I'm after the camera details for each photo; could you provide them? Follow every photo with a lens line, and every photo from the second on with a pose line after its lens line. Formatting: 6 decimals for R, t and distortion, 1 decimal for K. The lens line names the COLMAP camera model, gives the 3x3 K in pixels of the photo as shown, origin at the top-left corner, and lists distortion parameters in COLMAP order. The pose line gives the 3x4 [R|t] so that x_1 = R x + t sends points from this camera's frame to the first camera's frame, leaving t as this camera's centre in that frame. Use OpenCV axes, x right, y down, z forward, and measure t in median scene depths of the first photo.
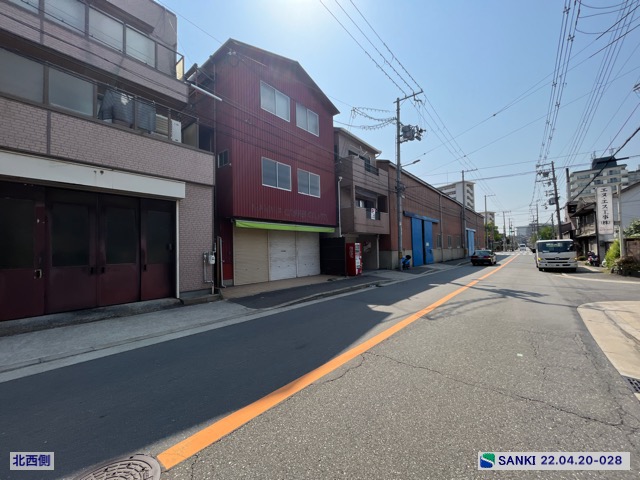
lens RADIAL K [[258.4, 0, 320.0], [0, 258.4, 240.0], [0, 0, 1]] dist [0.000215, -0.000055]
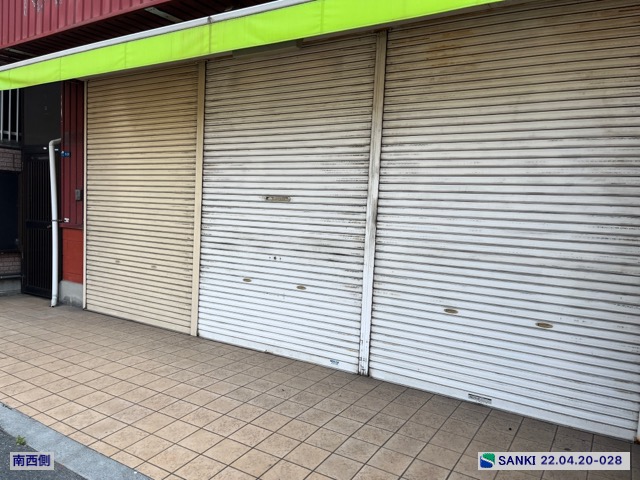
lens RADIAL K [[484.8, 0, 318.8], [0, 484.8, 244.9], [0, 0, 1]] dist [0.090988, -0.128977]
pose [[0.120255, 0.094590, -0.988226, 0.167091], [-0.012271, 0.995516, 0.093794, 0.037068], [0.992667, 0.000847, 0.120876, 0.850484]]
